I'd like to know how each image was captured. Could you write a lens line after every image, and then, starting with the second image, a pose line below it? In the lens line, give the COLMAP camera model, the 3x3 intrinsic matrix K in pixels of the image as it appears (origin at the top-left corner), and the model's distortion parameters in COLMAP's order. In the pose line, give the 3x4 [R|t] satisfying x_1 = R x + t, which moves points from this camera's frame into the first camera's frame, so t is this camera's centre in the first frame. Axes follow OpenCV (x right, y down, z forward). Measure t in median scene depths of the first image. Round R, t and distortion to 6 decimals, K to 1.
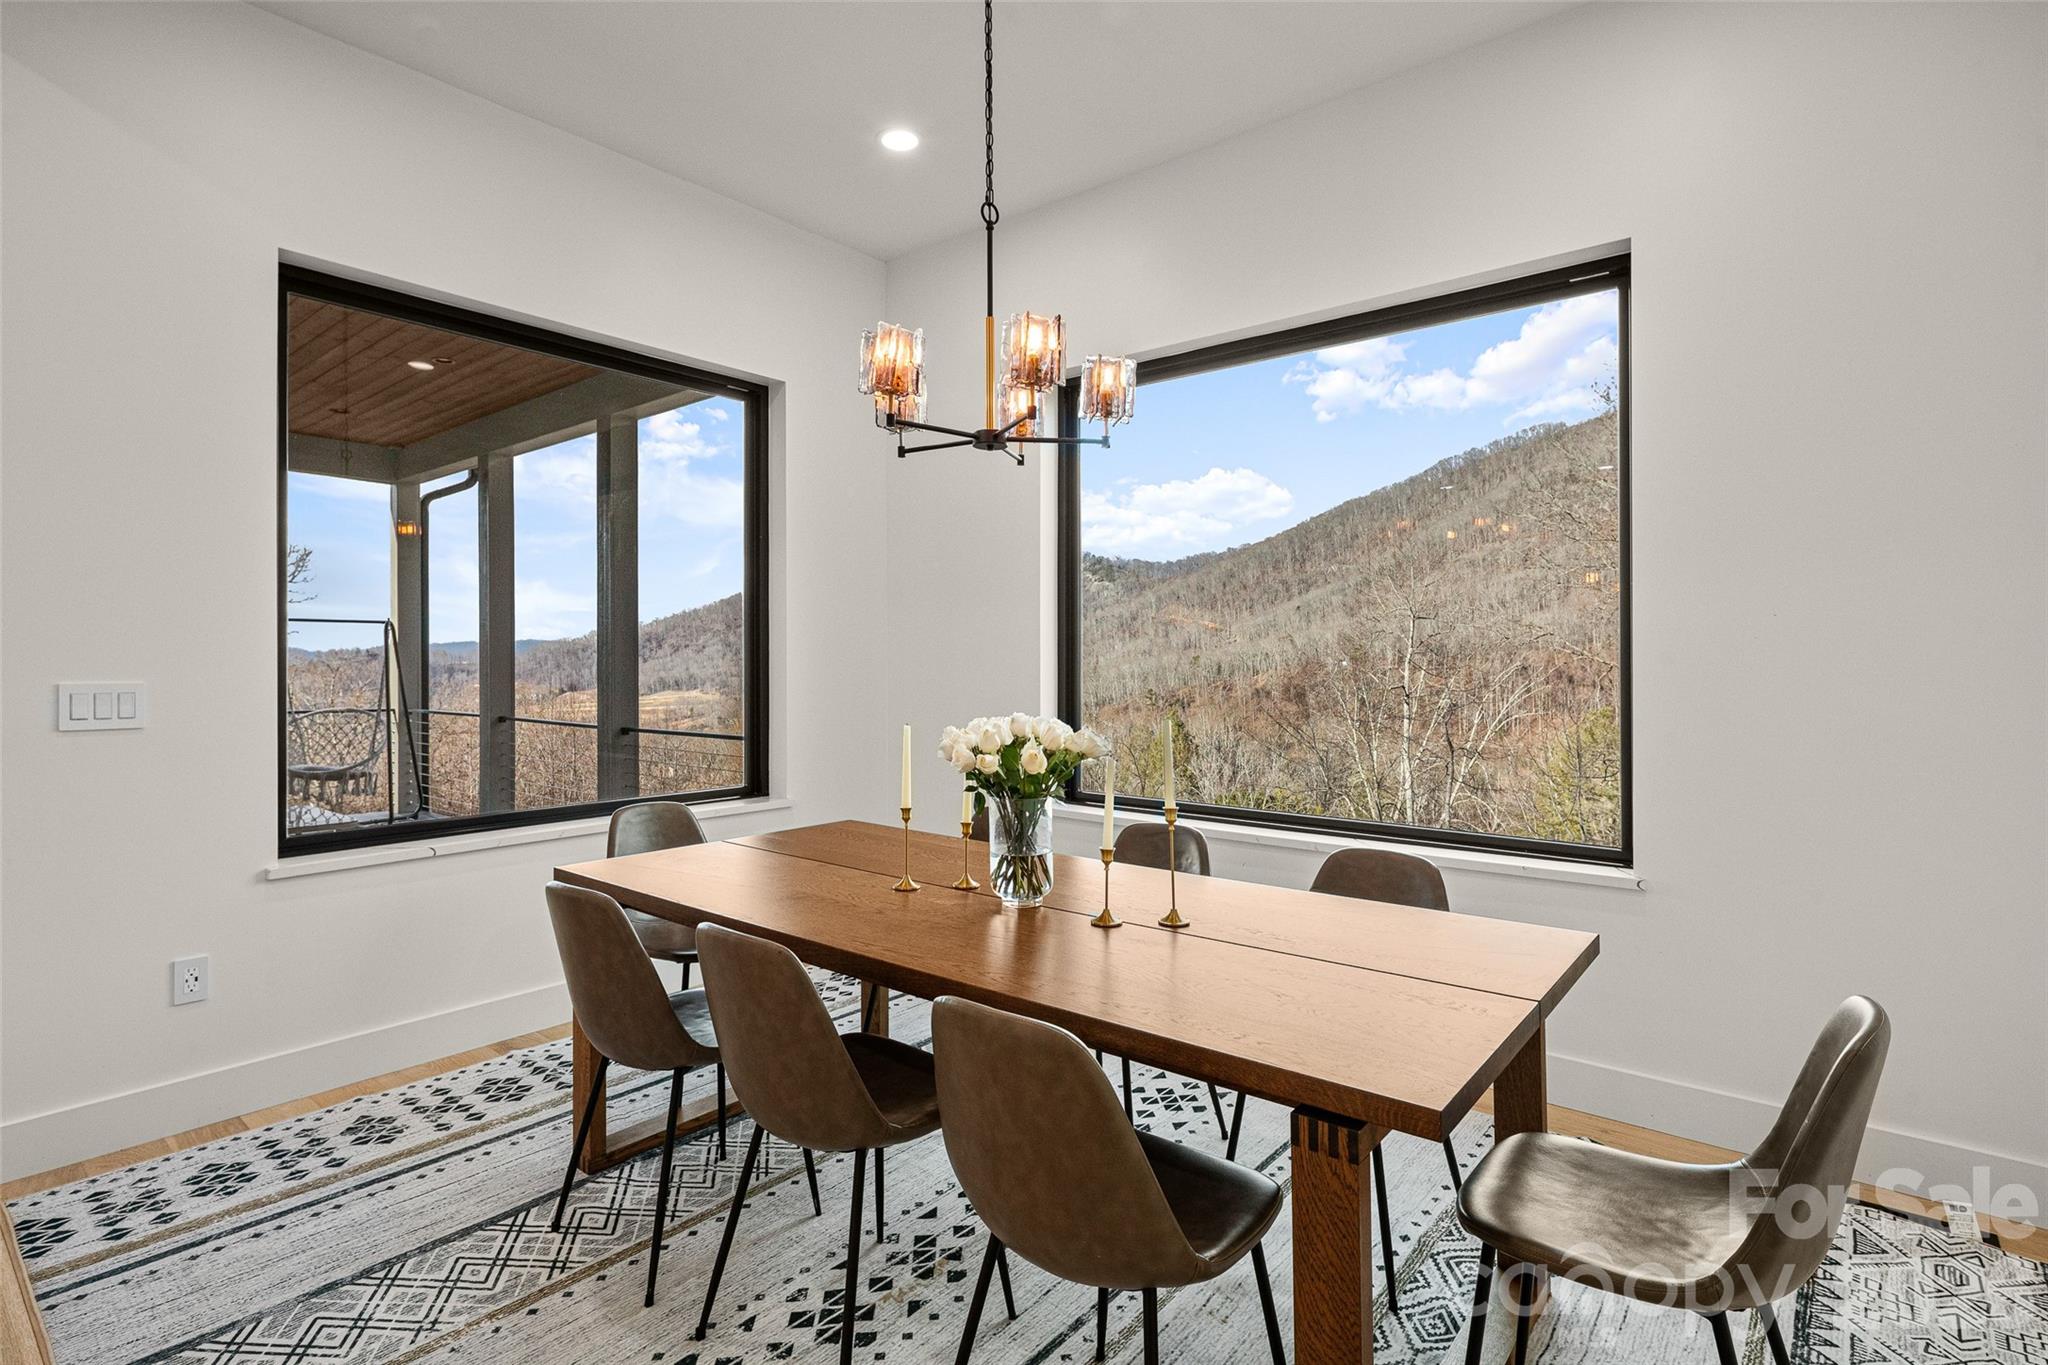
lens RADIAL K [[1002.8, 0, 1014.5], [0, 1002.8, 648.7], [0, 0, 1]] dist [-0.002074, -0.001234]
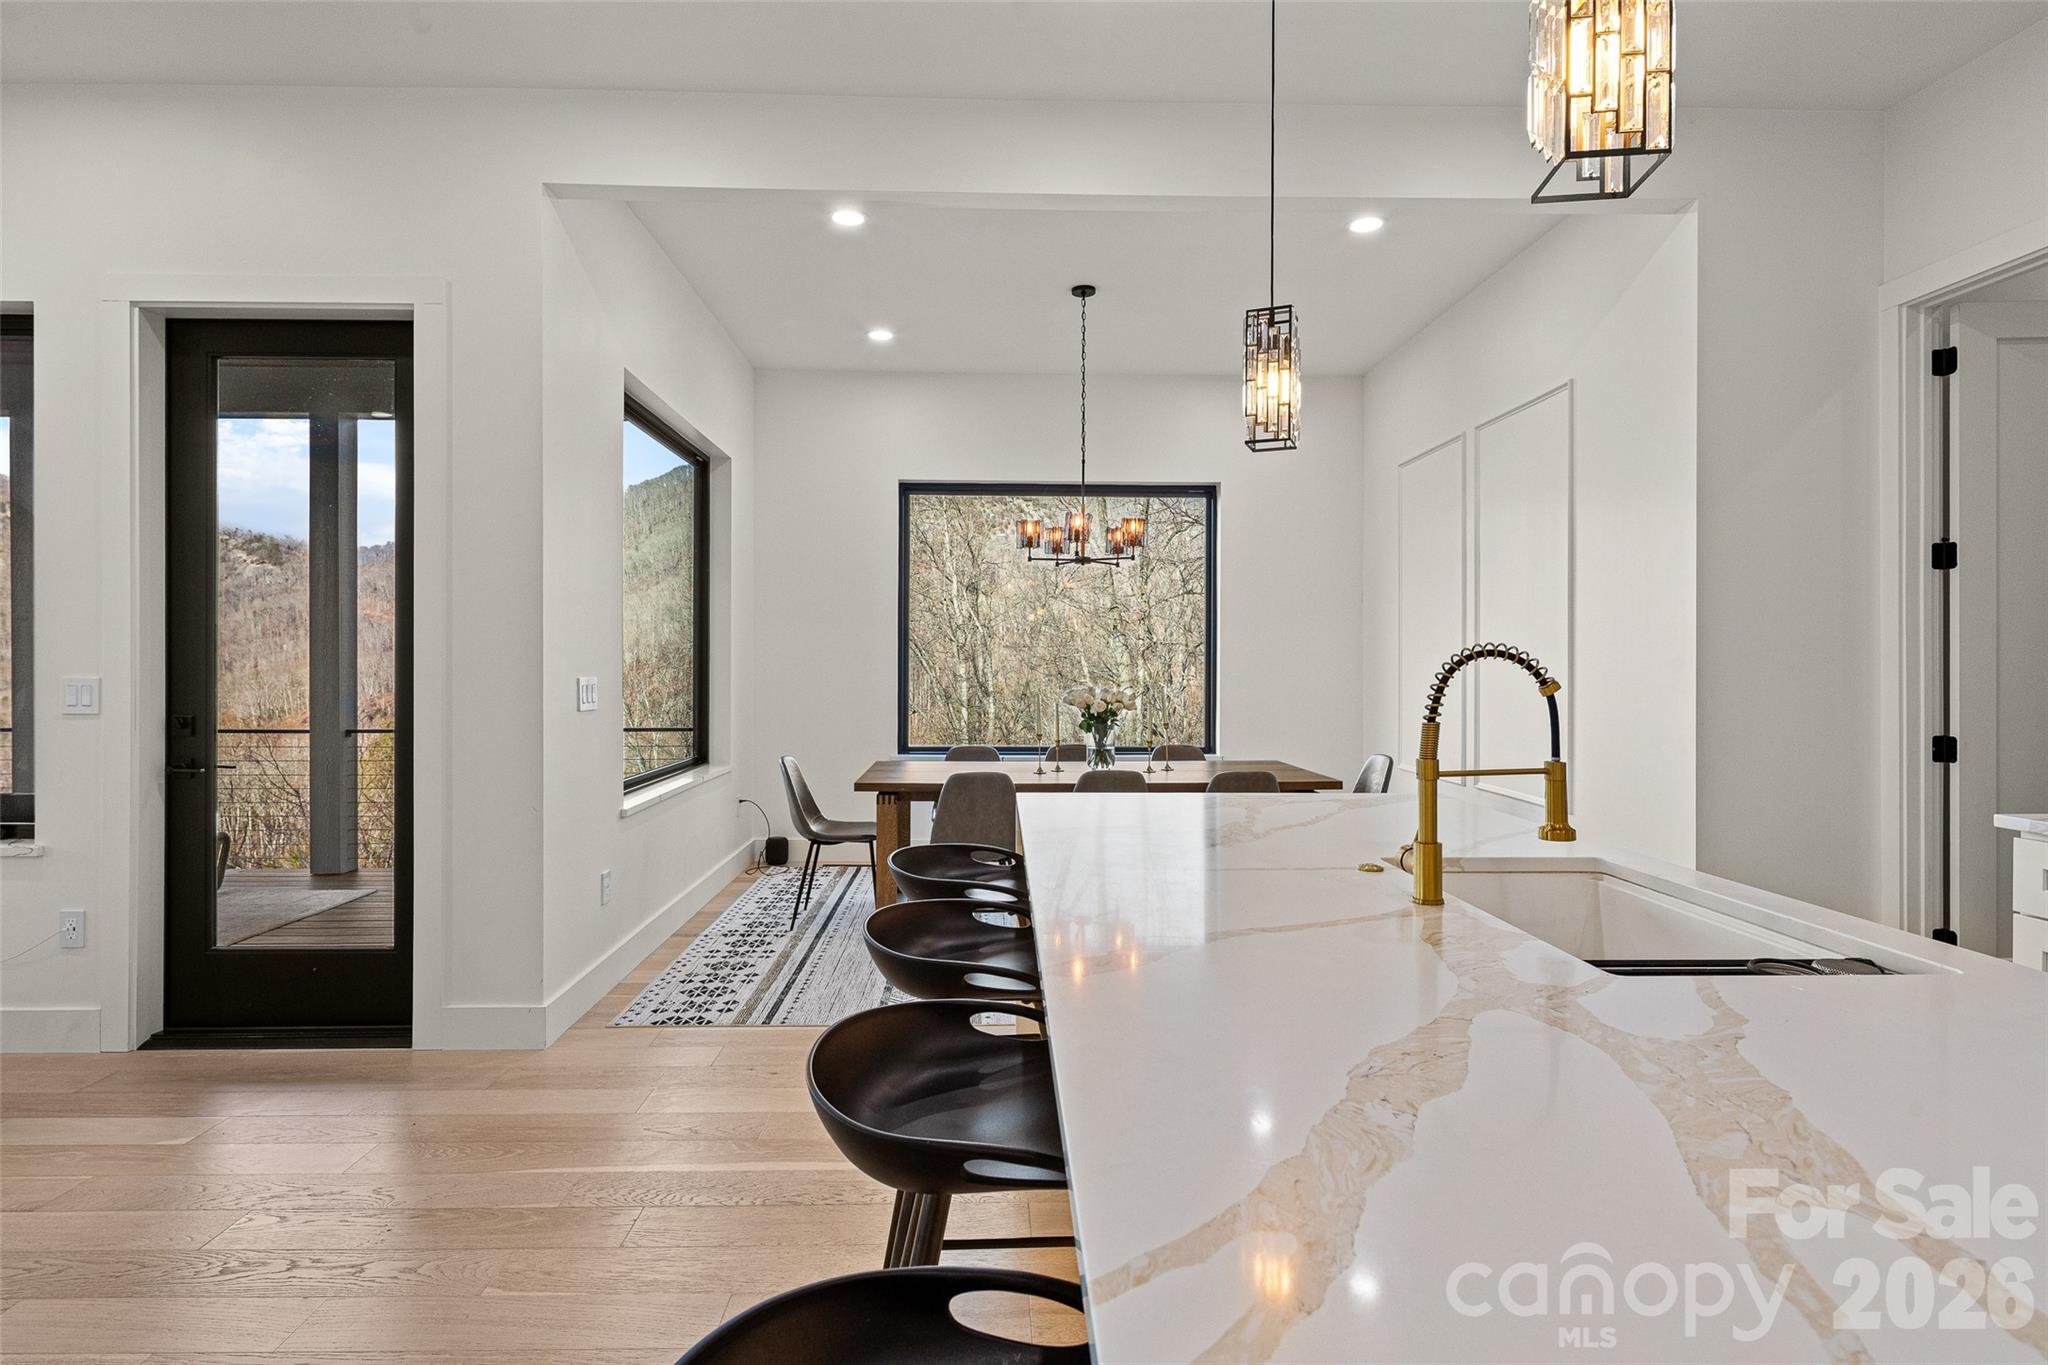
lens RADIAL K [[1004.6, 0, 1017.9], [0, 1004.6, 671.7], [0, 0, 1]] dist [-0.000800, -0.000801]
pose [[0.745899, -0.006612, 0.666026, -1.672286], [-0.006883, 0.999821, 0.017635, -0.005026], [-0.666024, -0.017738, 0.745720, -0.558149]]
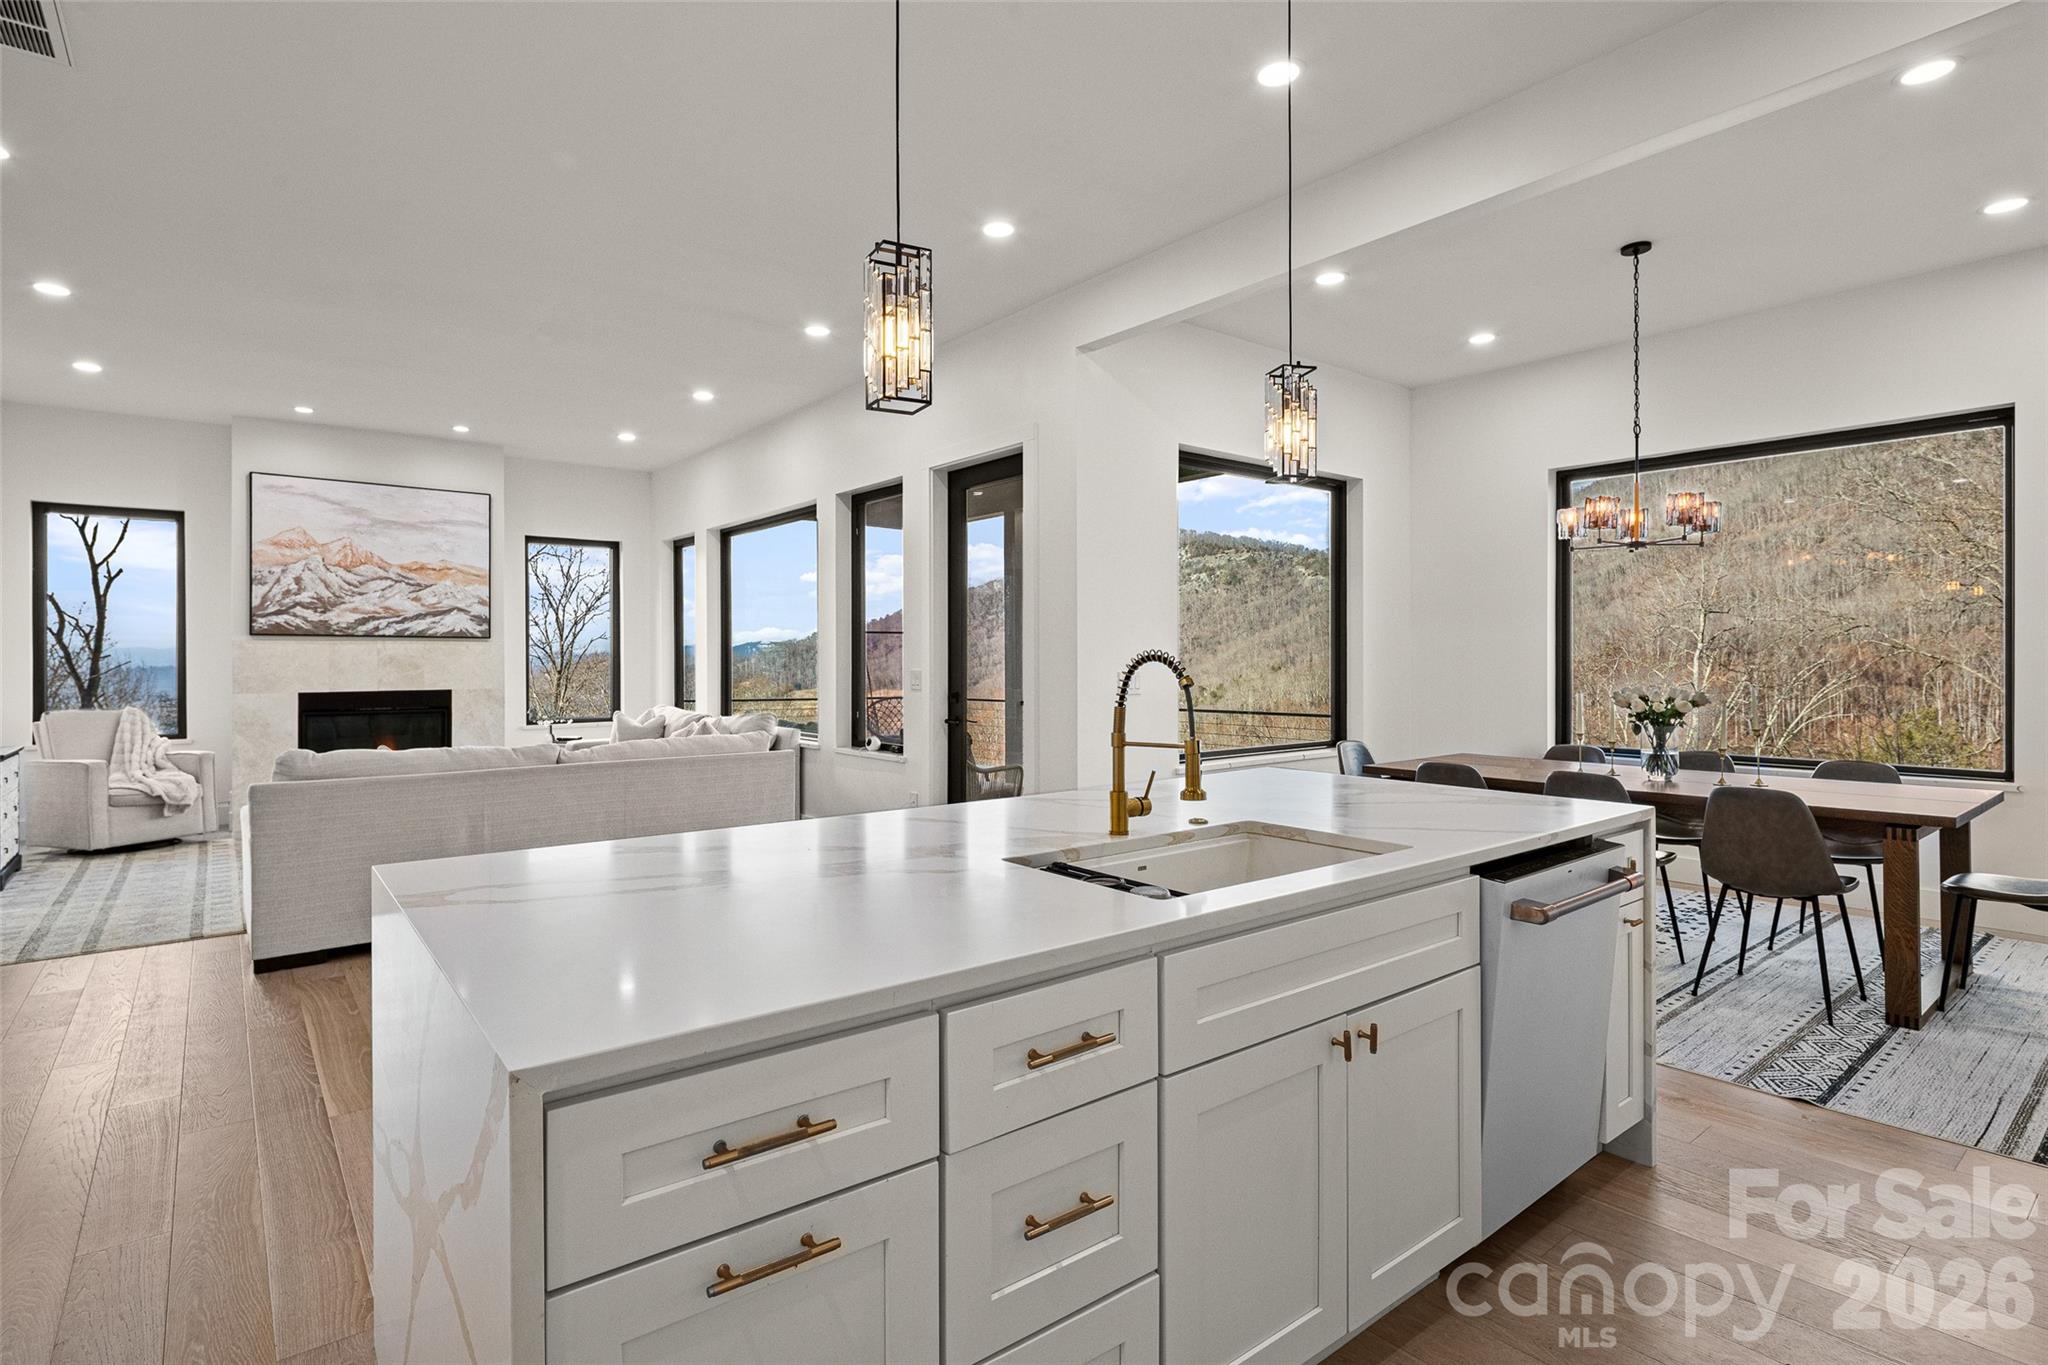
lens RADIAL K [[1002.2, 0, 1019.8], [0, 1002.2, 666.6], [0, 0, 1]] dist [-0.001241, -0.001593]
pose [[0.979544, -0.003746, -0.201197, -0.862703], [0.007611, 0.999801, 0.018437, -0.017981], [0.201088, -0.019591, 0.979377, -1.237741]]
